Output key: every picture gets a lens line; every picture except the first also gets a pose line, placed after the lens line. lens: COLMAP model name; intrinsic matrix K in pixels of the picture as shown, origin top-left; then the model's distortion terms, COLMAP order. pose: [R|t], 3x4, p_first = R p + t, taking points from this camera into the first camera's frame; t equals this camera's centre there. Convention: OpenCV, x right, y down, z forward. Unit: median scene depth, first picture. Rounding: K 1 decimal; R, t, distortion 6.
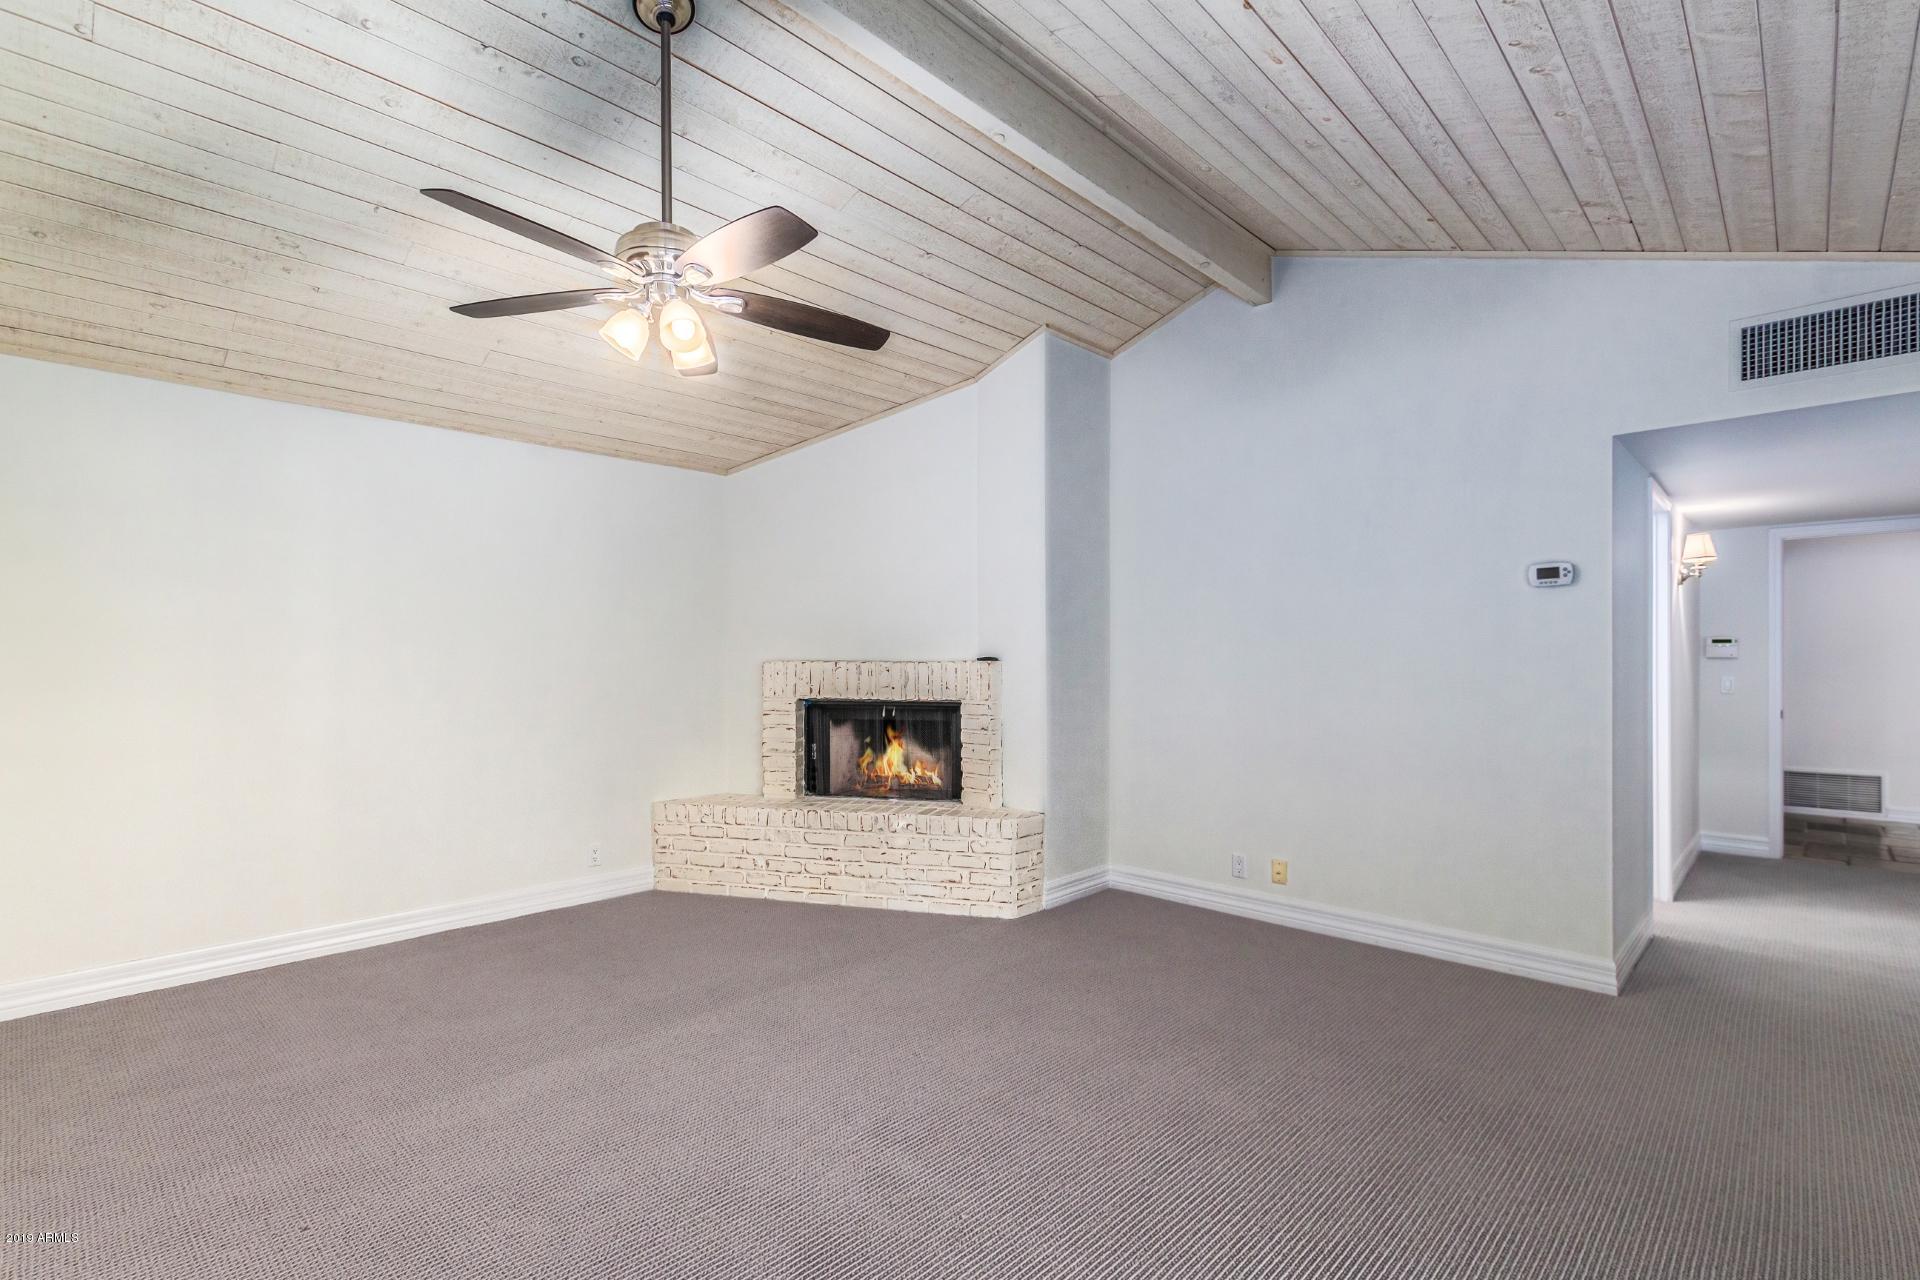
lens RADIAL K [[883.2, 0, 959.9], [0, 883.2, 652.0], [0, 0, 1]] dist [0.001852, -0.001458]
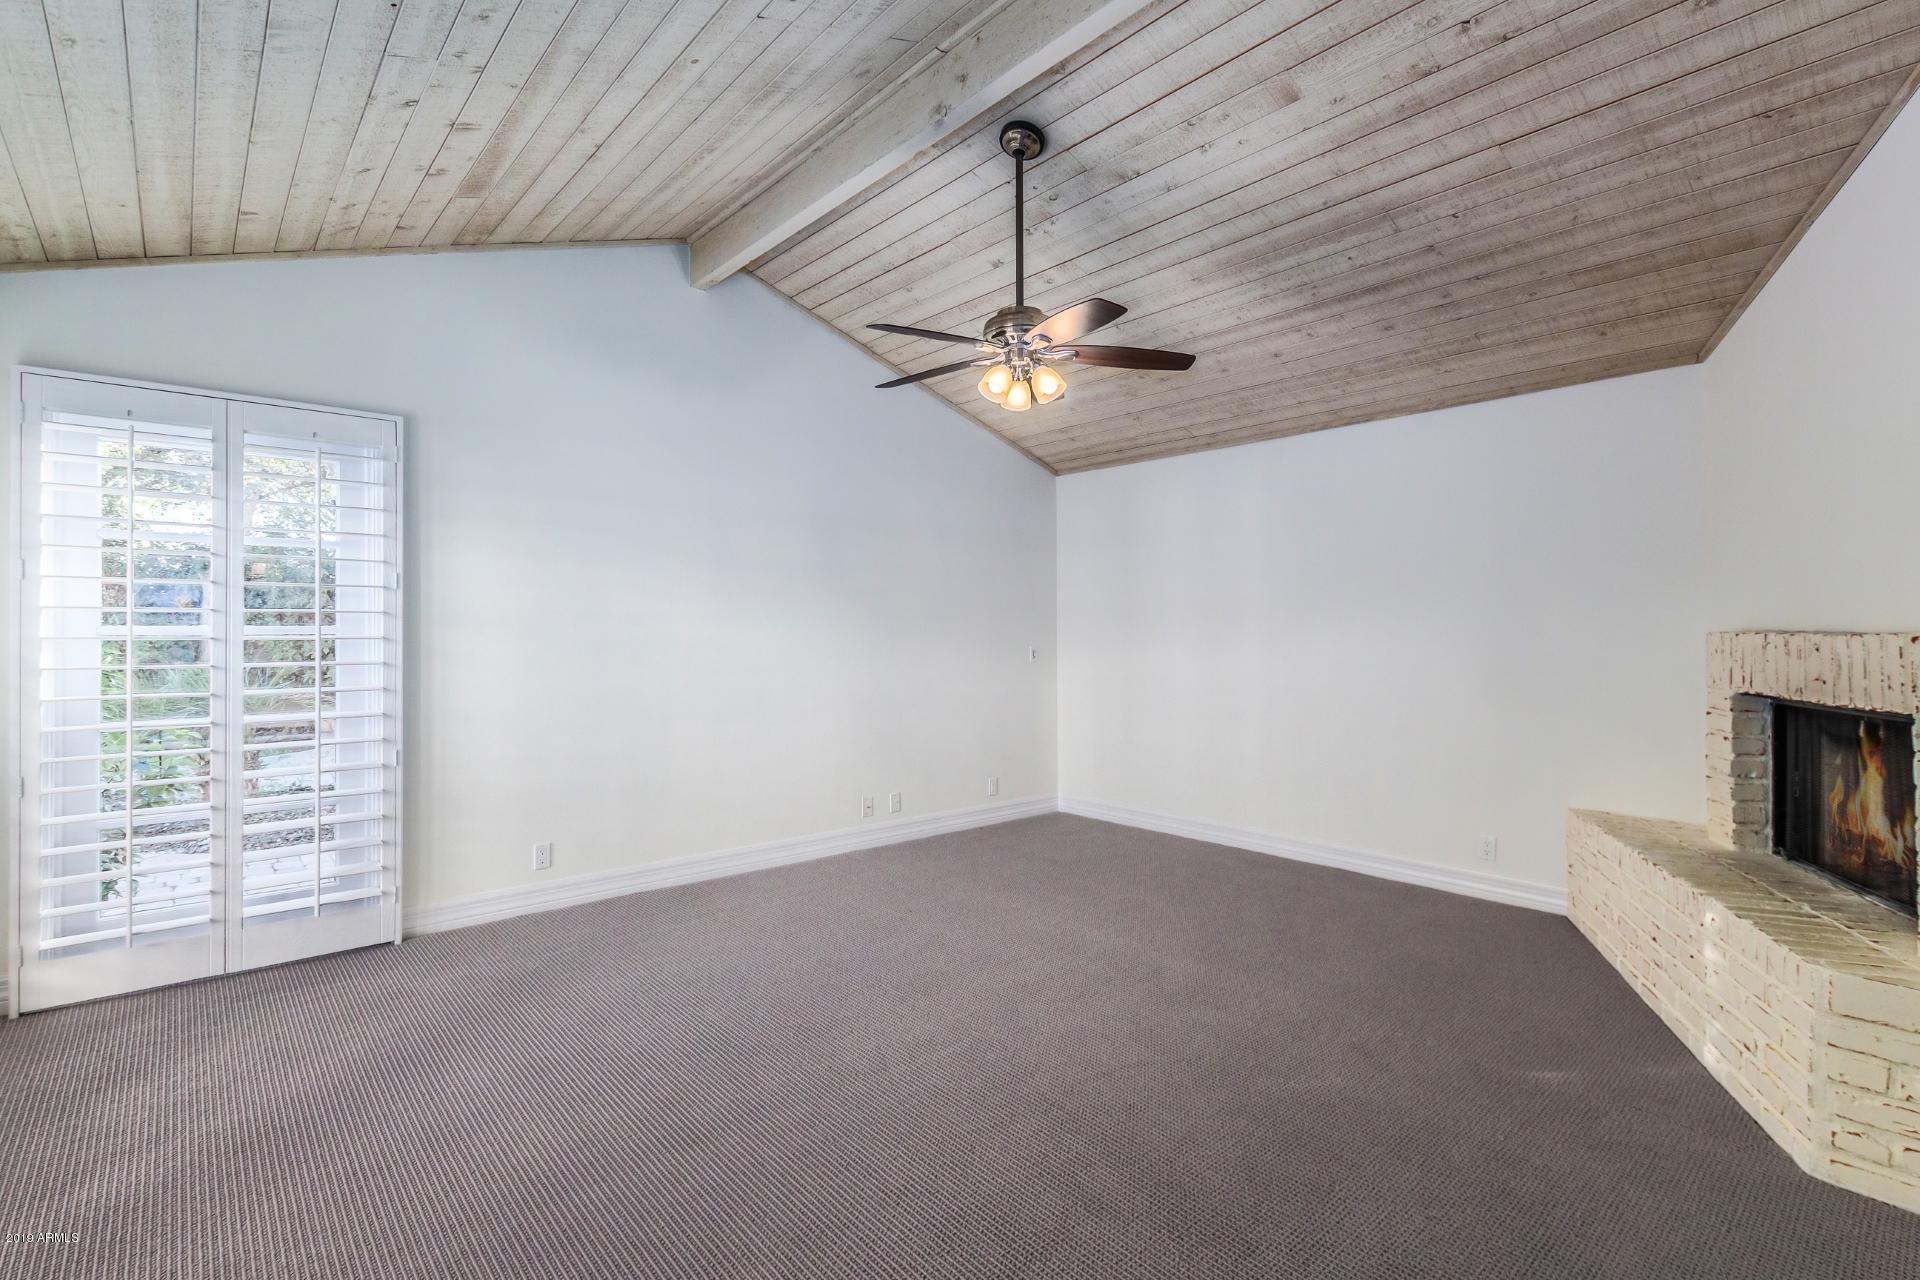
lens RADIAL K [[883.2, 0, 955.1], [0, 883.2, 632.6], [0, 0, 1]] dist [0.001852, -0.001458]
pose [[-0.075607, 0.000320, -0.997138, 0.511257], [0.001067, 0.999999, 0.000240, 0.010011], [0.997137, -0.001046, -0.075607, 0.517118]]
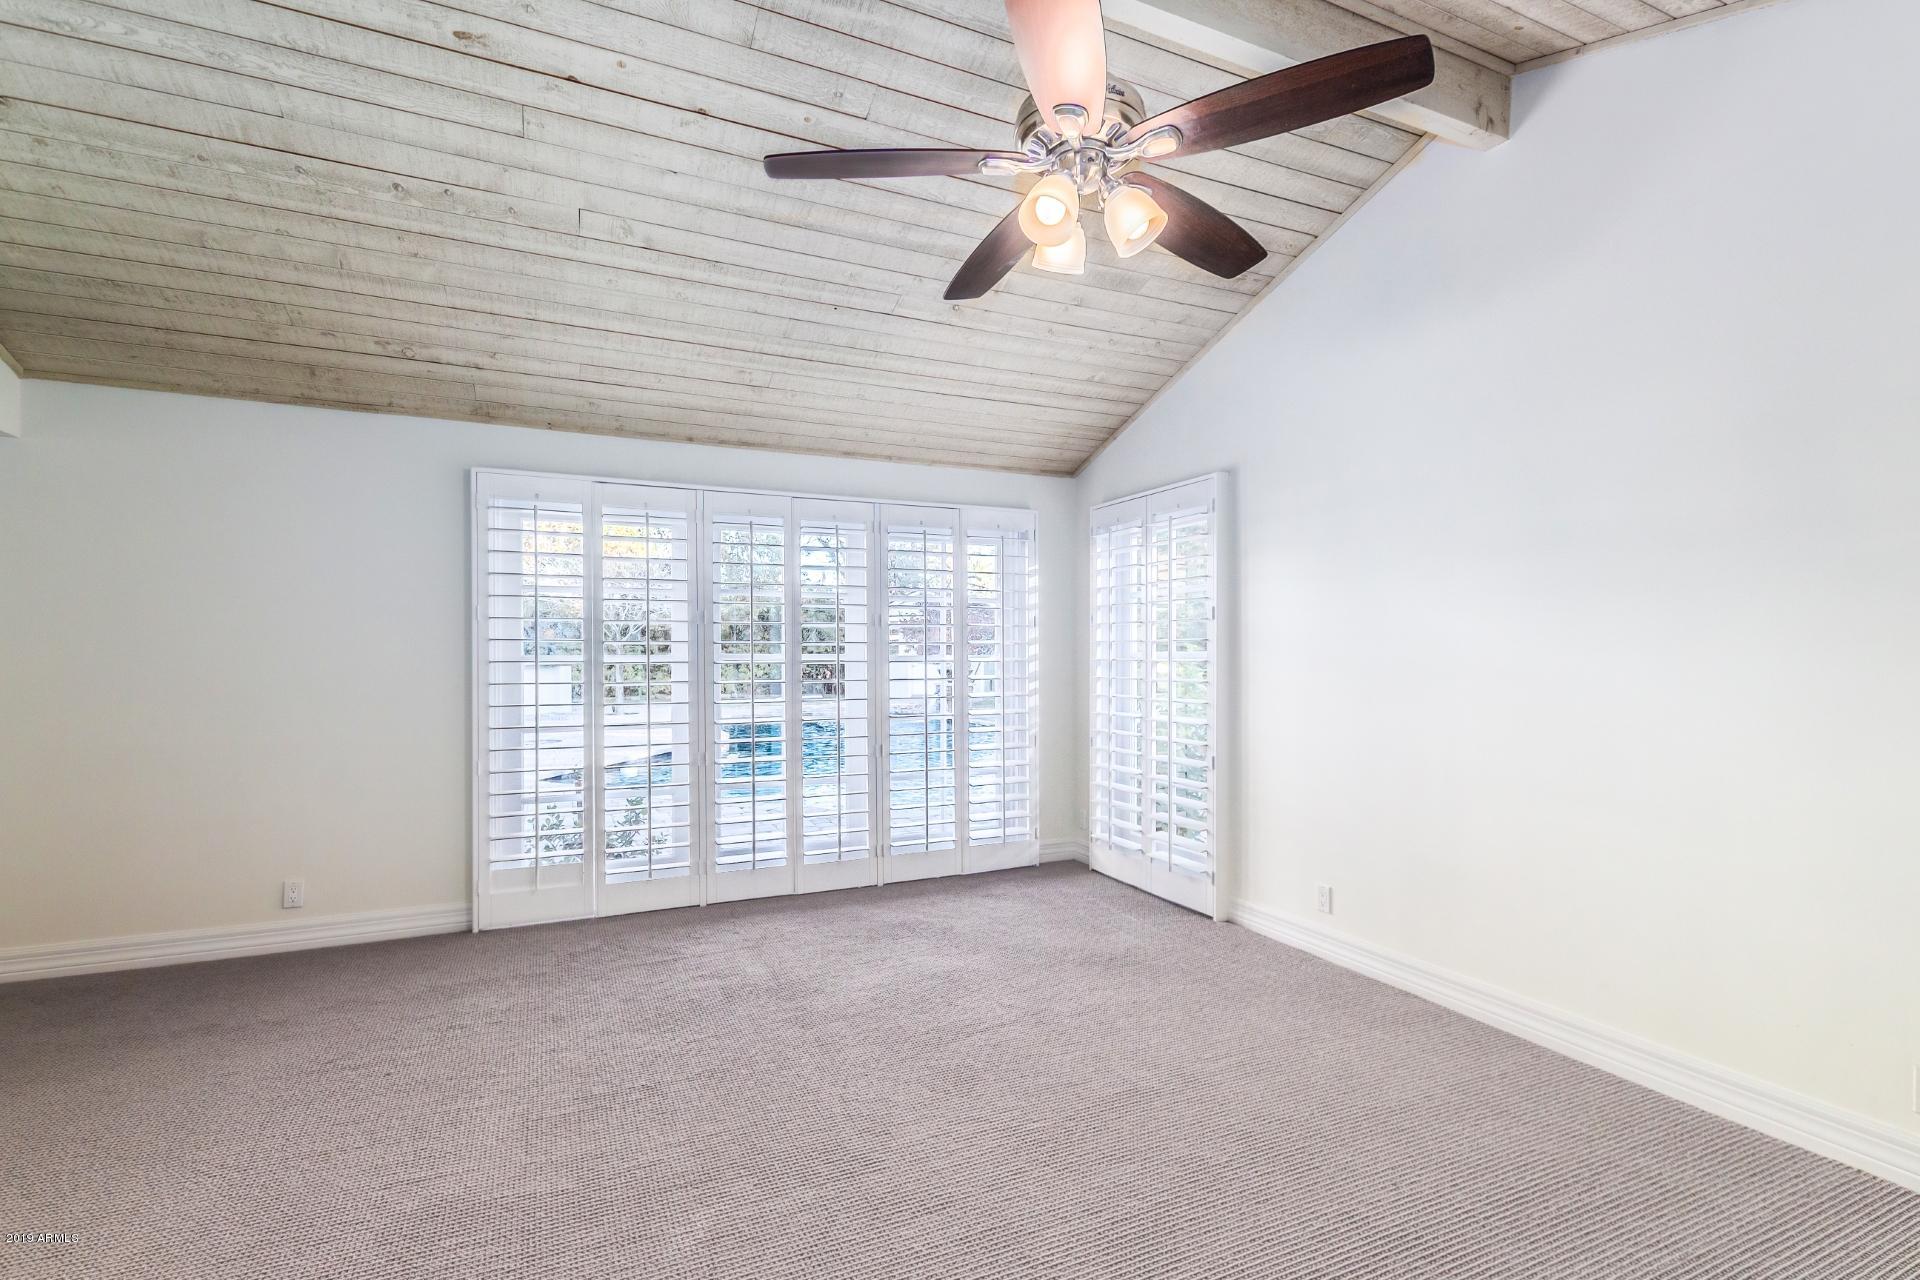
lens RADIAL K [[883.2, 0, 958.7], [0, 883.2, 654.6], [0, 0, 1]] dist [0.001852, -0.001458]
pose [[-0.931253, 0.002728, 0.364364, -0.268967], [0.002779, 0.999996, -0.000385, 0.008022], [-0.364364, 0.000654, -0.931257, 0.893675]]
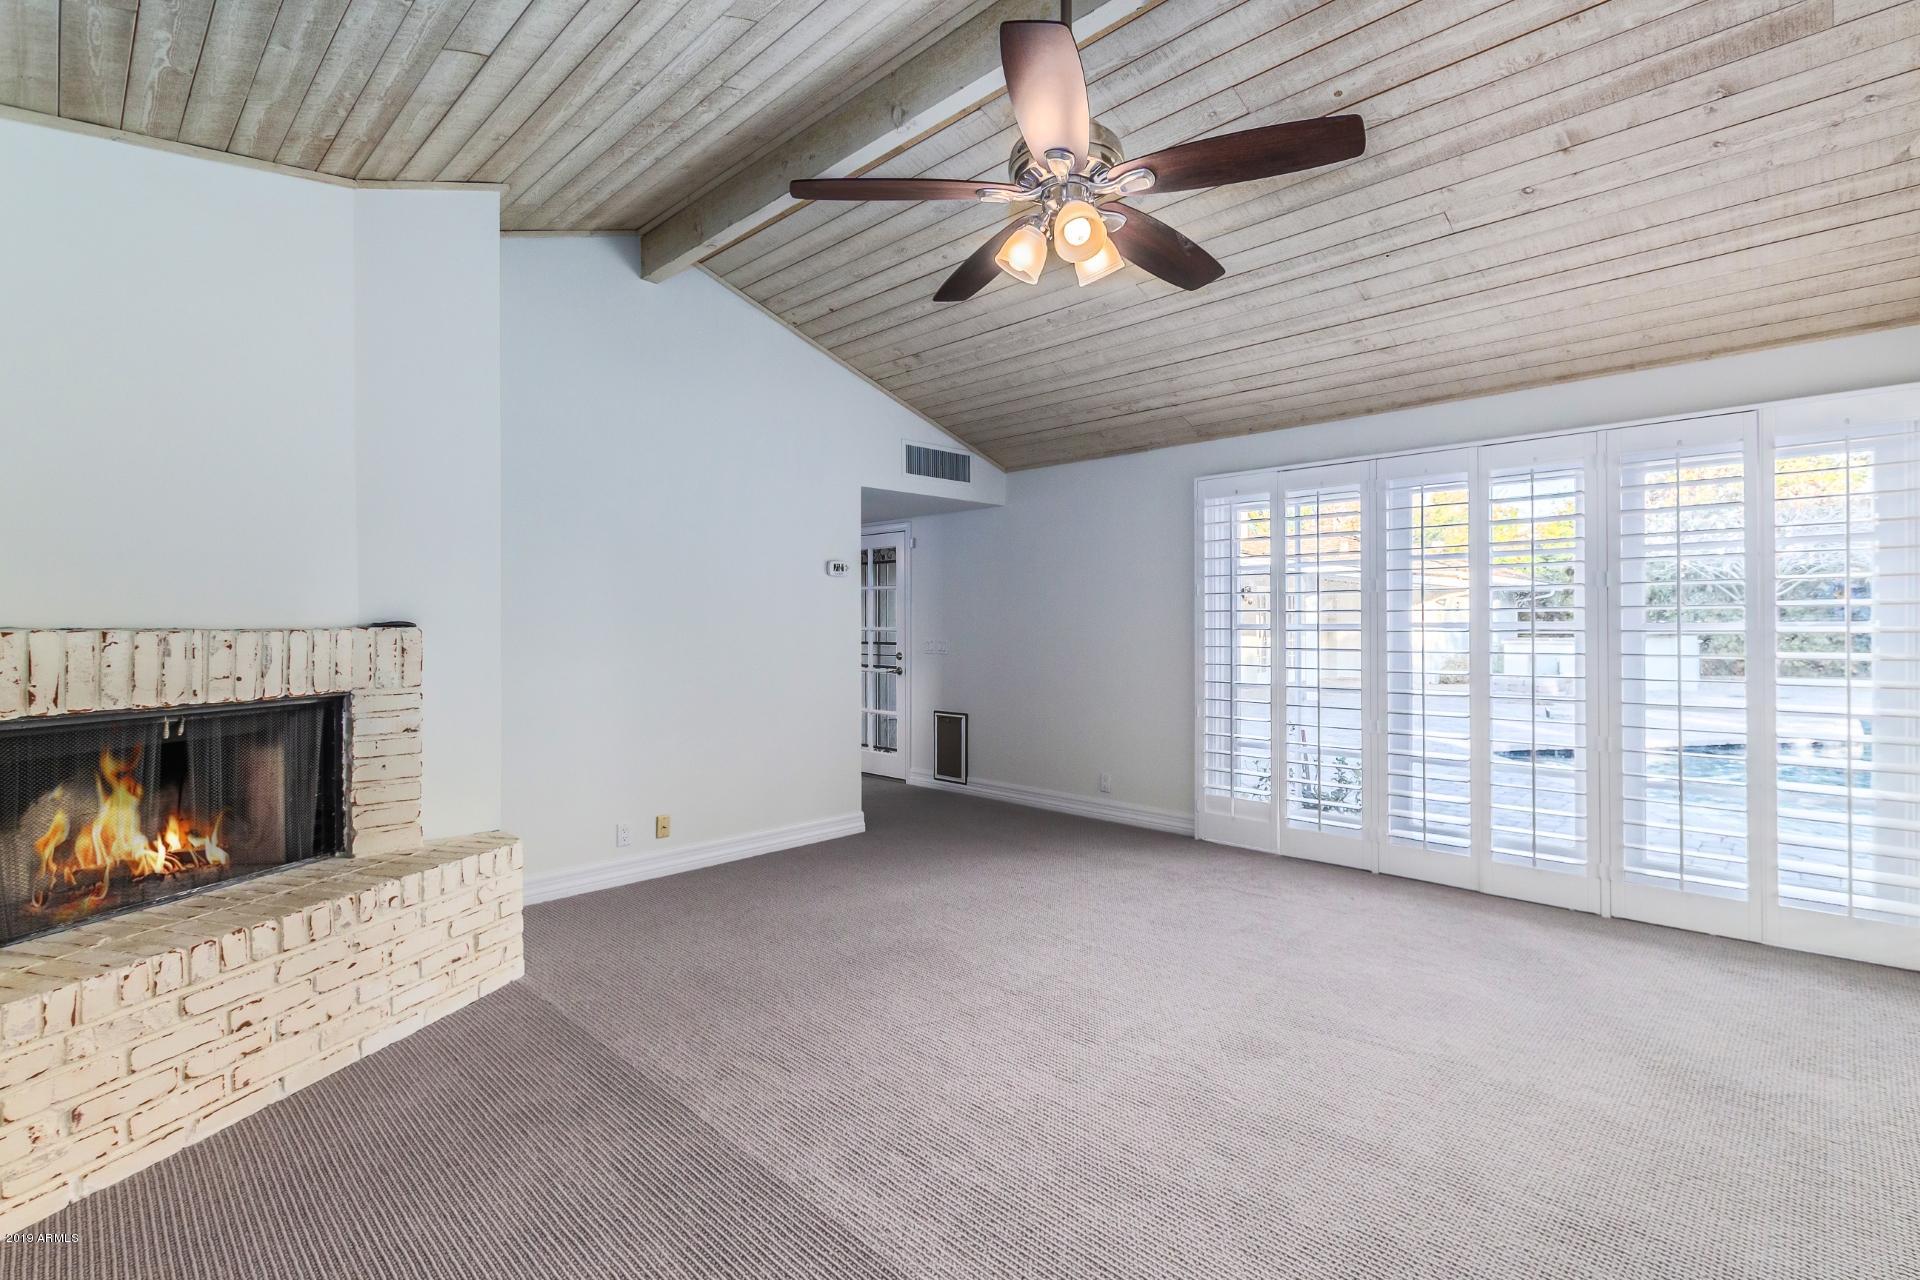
lens RADIAL K [[883.2, 0, 957.6], [0, 883.2, 612.6], [0, 0, 1]] dist [0.001852, -0.001458]
pose [[0.013022, 0.016303, 0.999782, -0.613541], [0.002435, 0.999864, -0.016336, 0.010537], [-0.999912, 0.002647, 0.012980, 0.564404]]
